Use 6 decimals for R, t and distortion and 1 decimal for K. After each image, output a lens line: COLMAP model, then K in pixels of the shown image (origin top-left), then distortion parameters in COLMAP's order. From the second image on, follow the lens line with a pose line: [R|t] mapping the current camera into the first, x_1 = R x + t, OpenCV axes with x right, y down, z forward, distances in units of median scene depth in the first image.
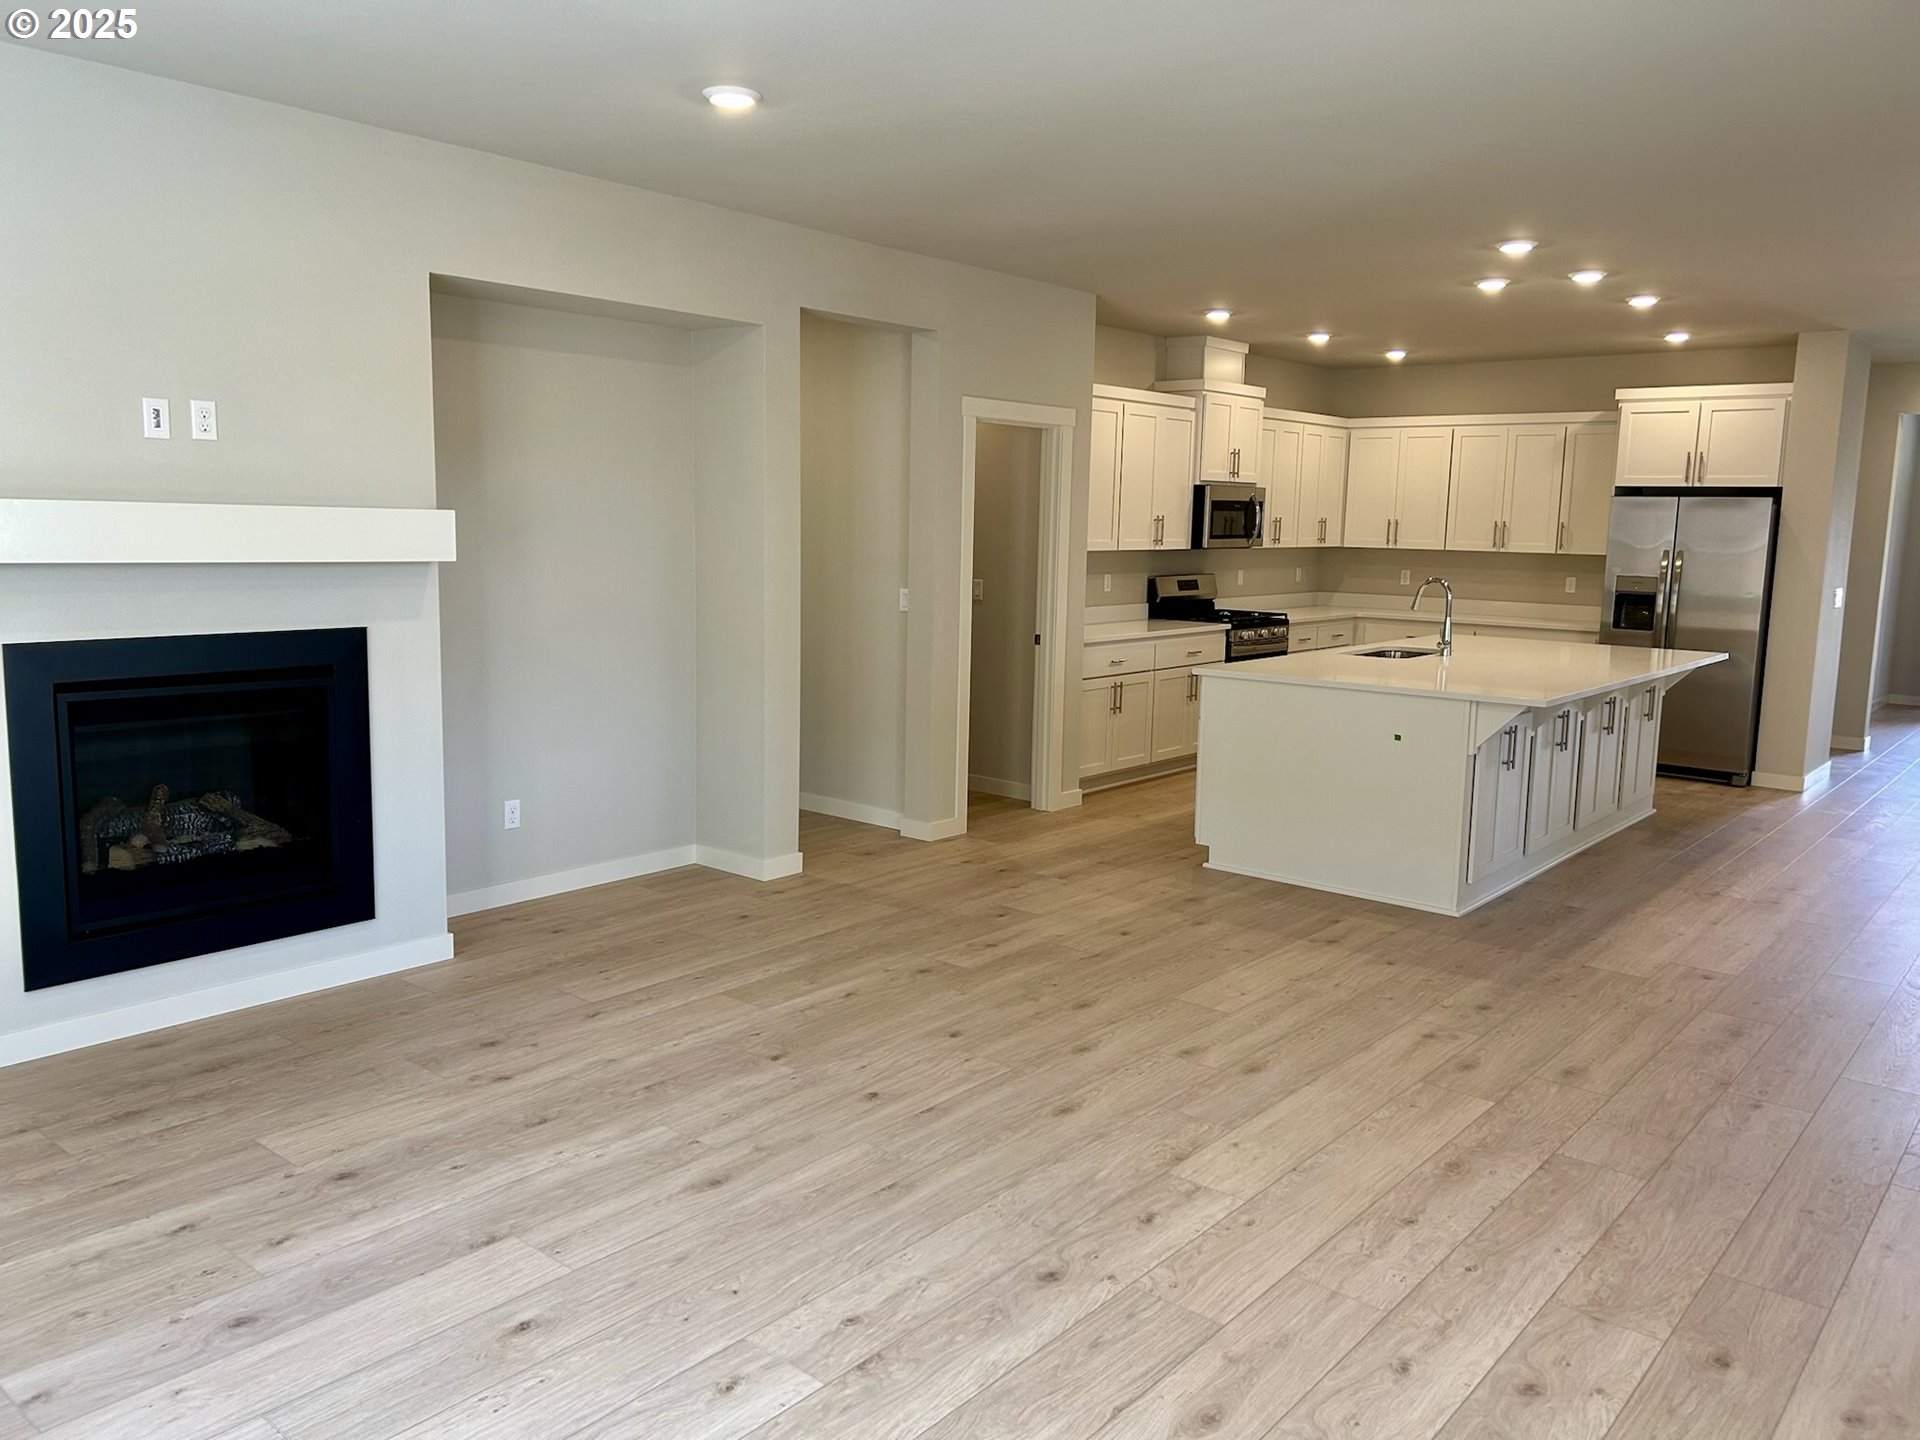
lens RADIAL K [[1451.2, 0, 968.2], [0, 1451.2, 705.6], [0, 0, 1]] dist [0.044282, -0.029343]
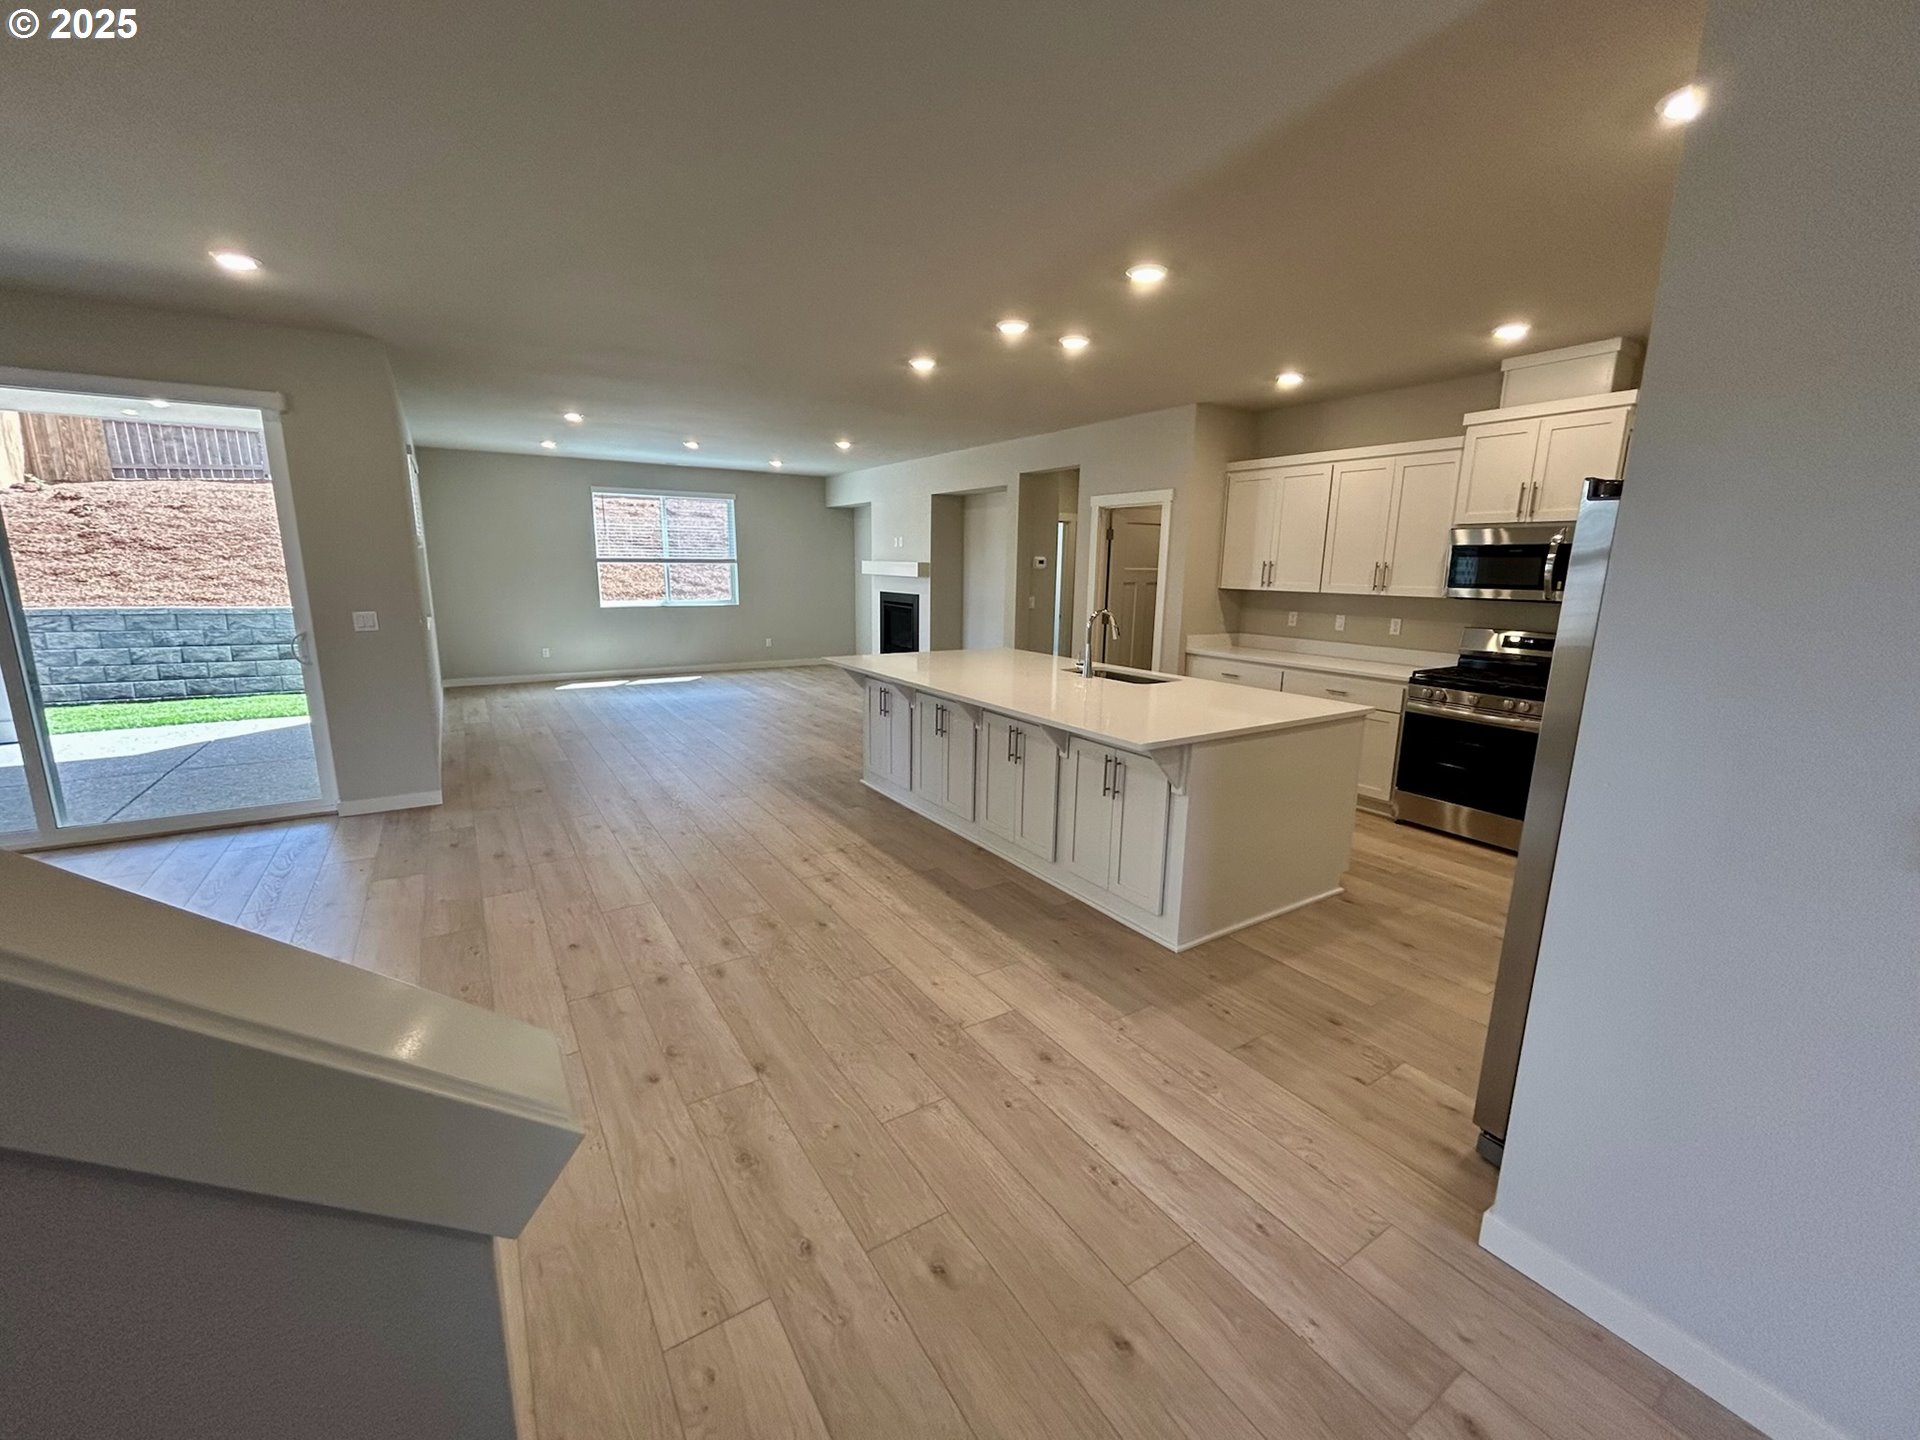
lens RADIAL K [[784.6, 0, 964.1], [0, 784.6, 725.6], [0, 0, 1]] dist [-0.000890, 0.000519]
pose [[-0.299188, 0.169779, -0.938968, 0.752020], [-0.145555, 0.964406, 0.220758, -0.095754], [0.943027, 0.202719, -0.263826, 0.861669]]
